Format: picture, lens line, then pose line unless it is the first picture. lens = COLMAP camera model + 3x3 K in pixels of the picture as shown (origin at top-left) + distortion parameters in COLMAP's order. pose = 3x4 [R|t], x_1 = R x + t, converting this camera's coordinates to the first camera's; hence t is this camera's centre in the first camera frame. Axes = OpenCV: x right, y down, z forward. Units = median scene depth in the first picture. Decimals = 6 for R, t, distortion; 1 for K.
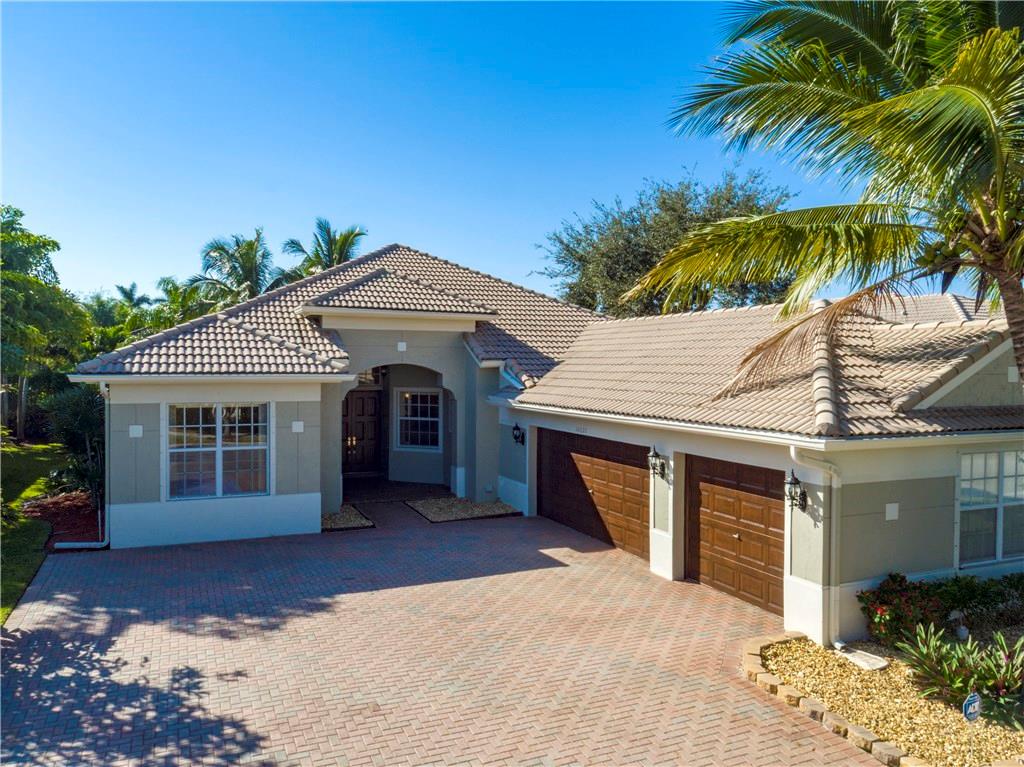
lens RADIAL K [[745.2, 0, 512.3], [0, 745.2, 380.9], [0, 0, 1]] dist [0.007424, -0.000095]
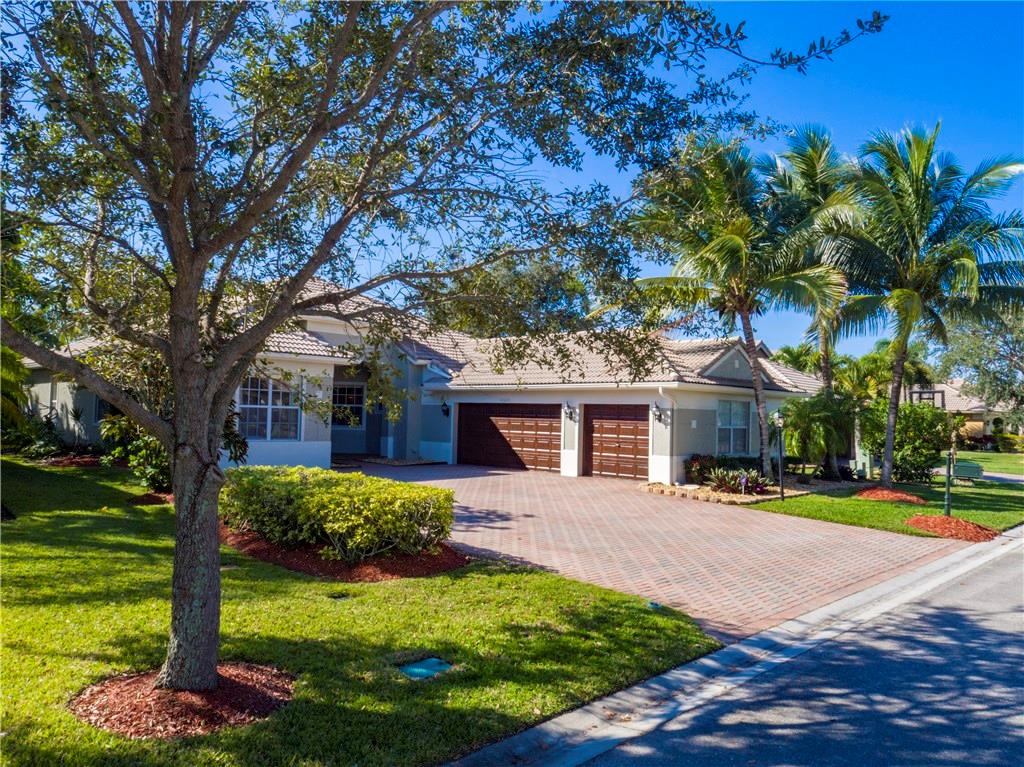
lens RADIAL K [[745.2, 0, 512.3], [0, 745.2, 380.9], [0, 0, 1]] dist [0.007424, -0.000095]
pose [[0.924640, 0.031400, 0.379546, -0.717949], [-0.007777, 0.997944, -0.063613, 0.181618], [-0.380763, 0.055868, 0.922983, -0.699441]]
